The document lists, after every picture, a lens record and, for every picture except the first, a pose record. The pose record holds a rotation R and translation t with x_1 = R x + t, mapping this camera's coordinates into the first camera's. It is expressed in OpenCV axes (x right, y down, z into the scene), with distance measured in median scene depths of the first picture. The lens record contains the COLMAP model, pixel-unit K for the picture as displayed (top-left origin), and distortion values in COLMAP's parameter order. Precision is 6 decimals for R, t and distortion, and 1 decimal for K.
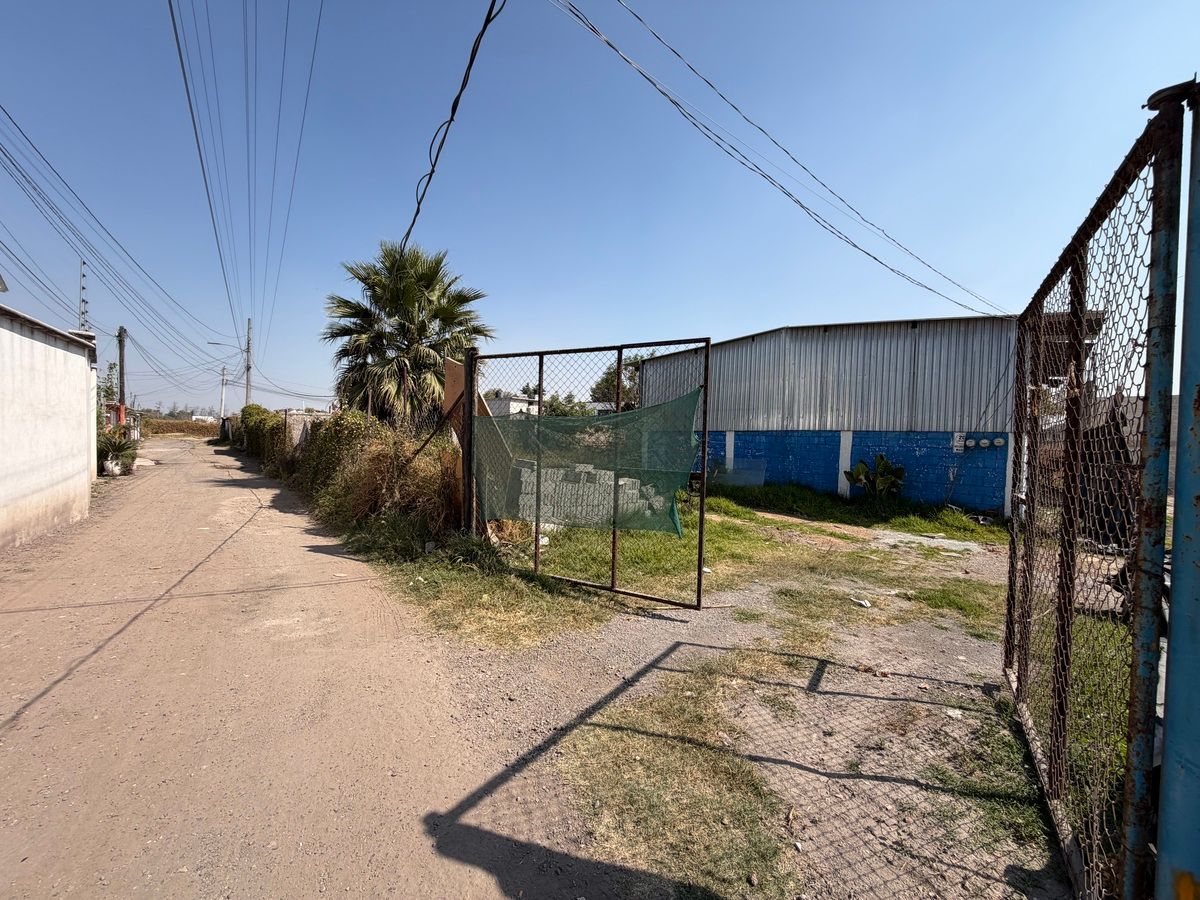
lens RADIAL K [[473.8, 0, 600.4], [0, 473.8, 454.0], [0, 0, 1]] dist [0.000632, -0.000325]
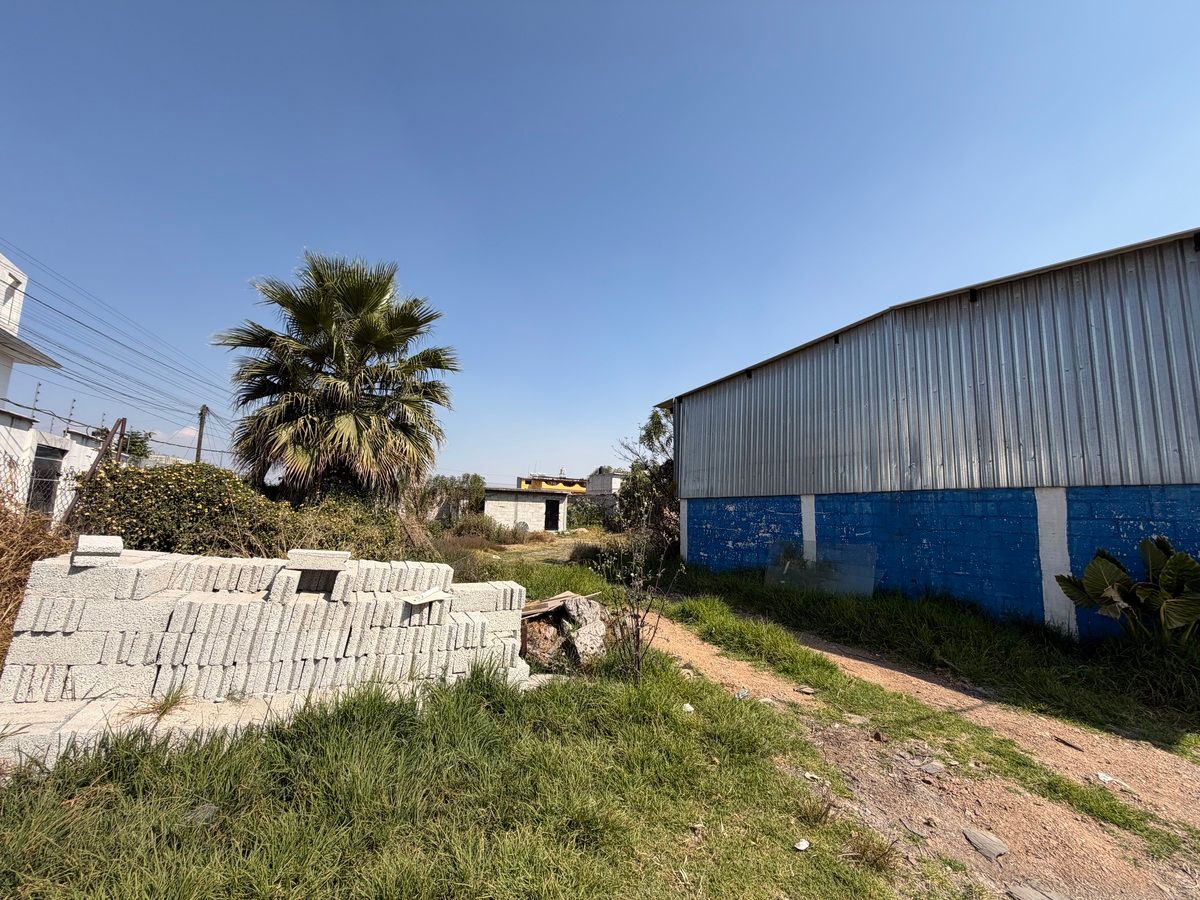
lens RADIAL K [[473.8, 0, 600.3], [0, 473.8, 454.0], [0, 0, 1]] dist [0.000632, -0.000325]
pose [[0.967544, -0.029526, -0.250971, 0.199089], [-0.011816, 0.986779, -0.161643, -0.000262], [0.252426, 0.159362, 0.954403, 0.416871]]
